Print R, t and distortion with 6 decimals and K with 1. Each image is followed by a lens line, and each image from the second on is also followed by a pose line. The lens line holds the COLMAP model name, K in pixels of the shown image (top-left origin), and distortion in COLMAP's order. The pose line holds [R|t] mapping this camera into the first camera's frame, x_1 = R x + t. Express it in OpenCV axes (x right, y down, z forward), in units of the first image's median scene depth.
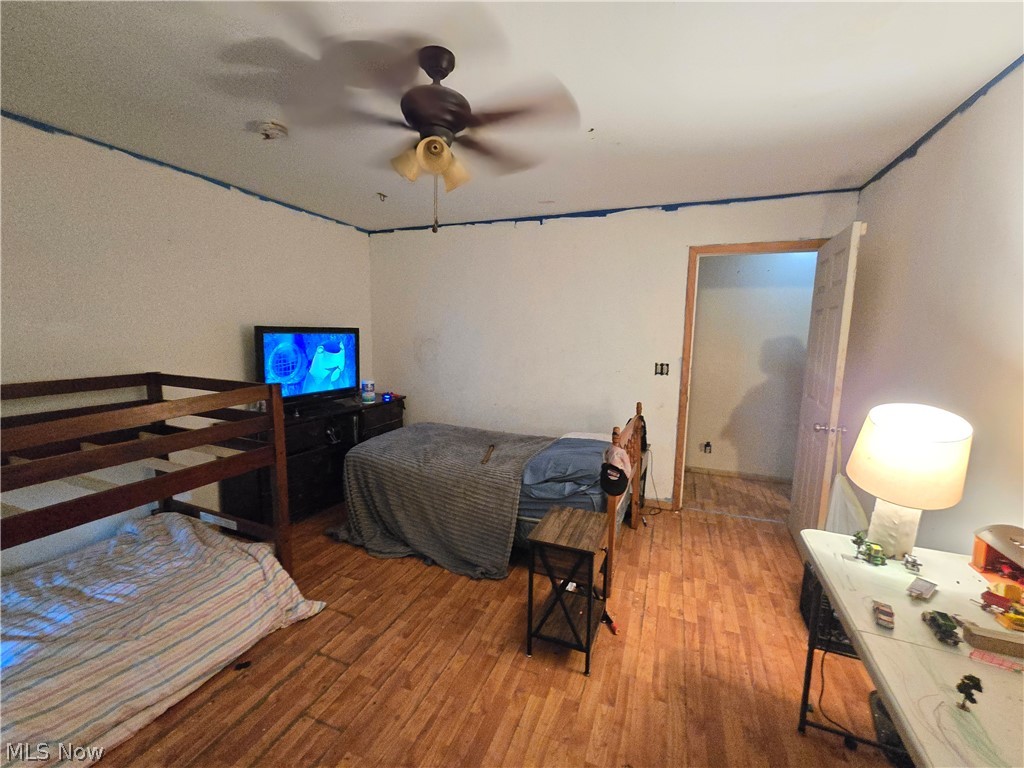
lens RADIAL K [[423.9, 0, 507.8], [0, 423.9, 385.3], [0, 0, 1]] dist [-0.002984, 0.001832]
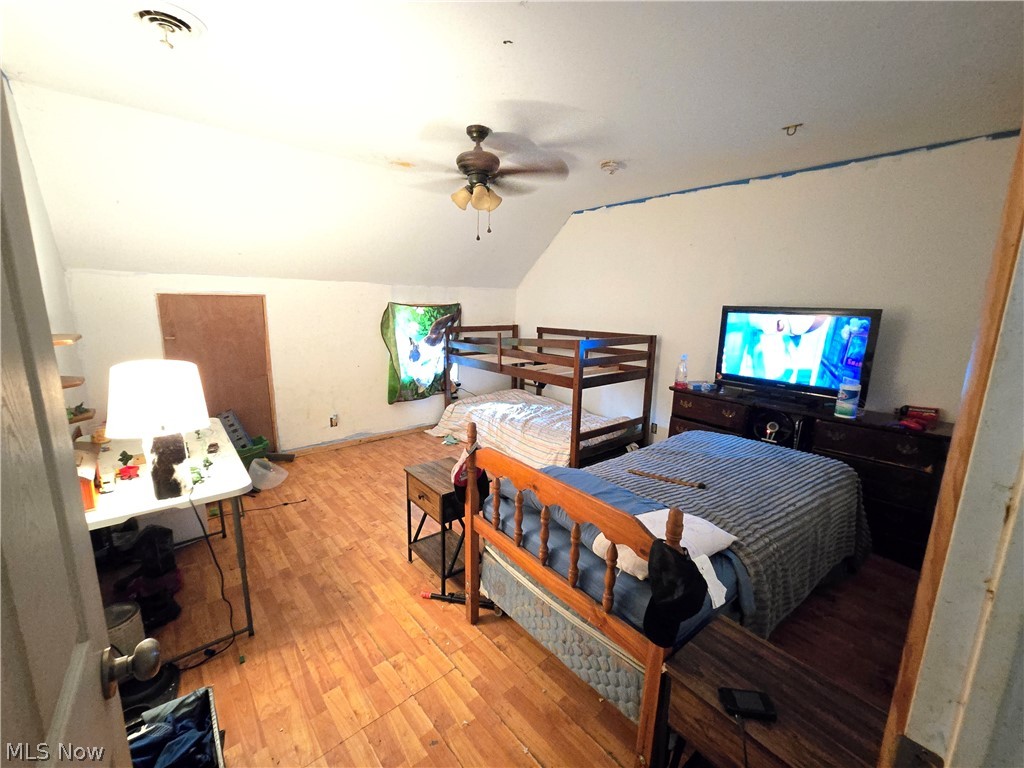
lens RADIAL K [[423.9, 0, 513.0], [0, 423.9, 382.3], [0, 0, 1]] dist [-0.002984, 0.001832]
pose [[-0.451886, 0.144711, -0.880260, 0.935741], [-0.141500, 0.962635, 0.230892, -0.173107], [0.880782, 0.228894, -0.414525, 1.416618]]
